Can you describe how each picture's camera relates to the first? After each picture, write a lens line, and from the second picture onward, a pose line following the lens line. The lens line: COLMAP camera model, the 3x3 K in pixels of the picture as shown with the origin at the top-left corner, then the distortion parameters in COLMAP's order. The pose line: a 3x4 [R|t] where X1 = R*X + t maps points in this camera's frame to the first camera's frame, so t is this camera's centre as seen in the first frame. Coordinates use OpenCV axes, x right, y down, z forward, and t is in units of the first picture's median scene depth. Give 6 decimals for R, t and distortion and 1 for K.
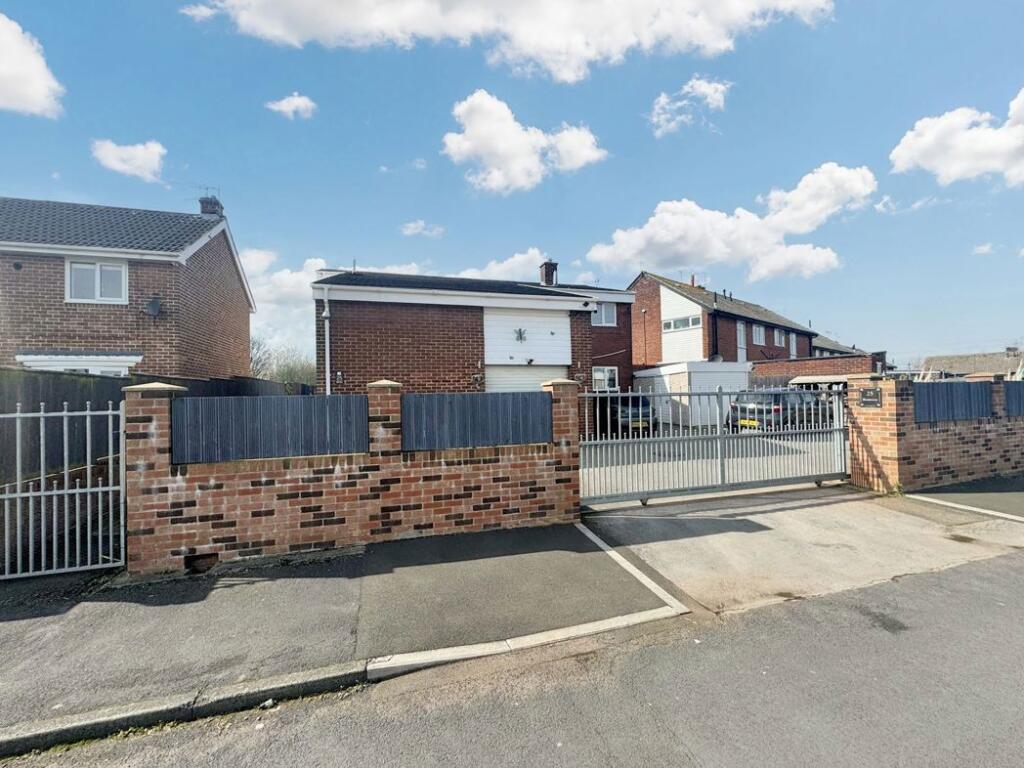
lens RADIAL K [[417.9, 0, 512.0], [0, 417.9, 380.9], [0, 0, 1]] dist [-0.001546, -0.000051]
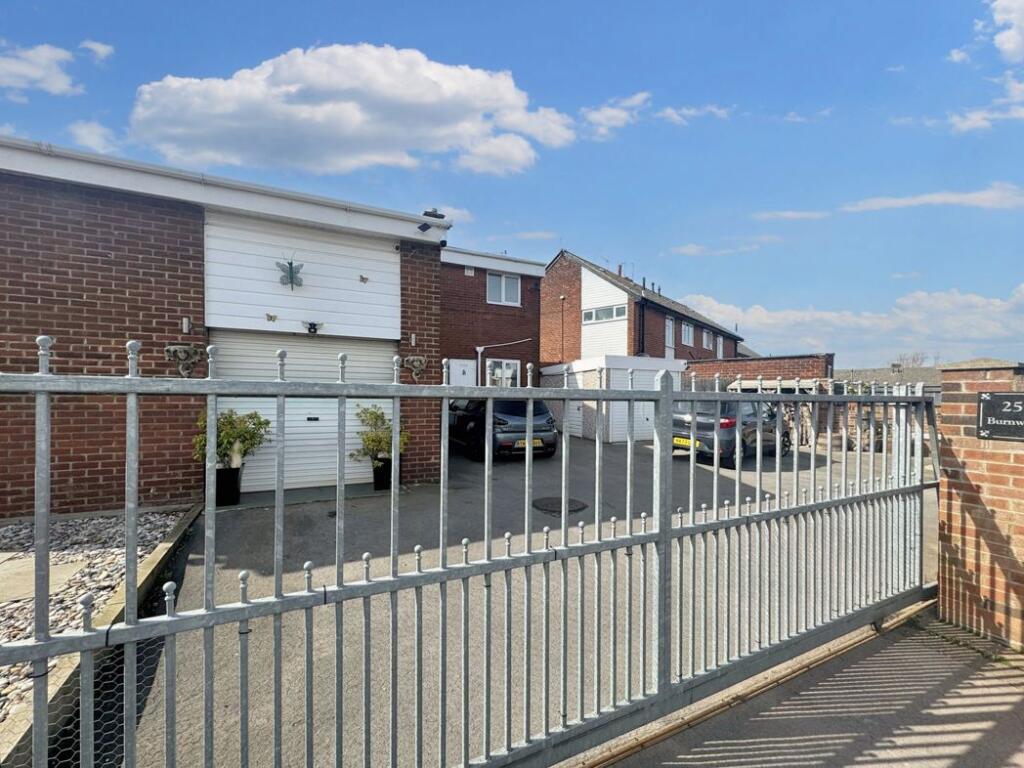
lens RADIAL K [[422.6, 0, 514.8], [0, 422.6, 390.3], [0, 0, 1]] dist [0.000142, 0.000566]
pose [[0.985366, 0.029041, 0.167960, 0.115687], [-0.032136, 0.999360, 0.015742, 0.008449], [-0.167395, -0.020910, 0.985668, 0.244845]]
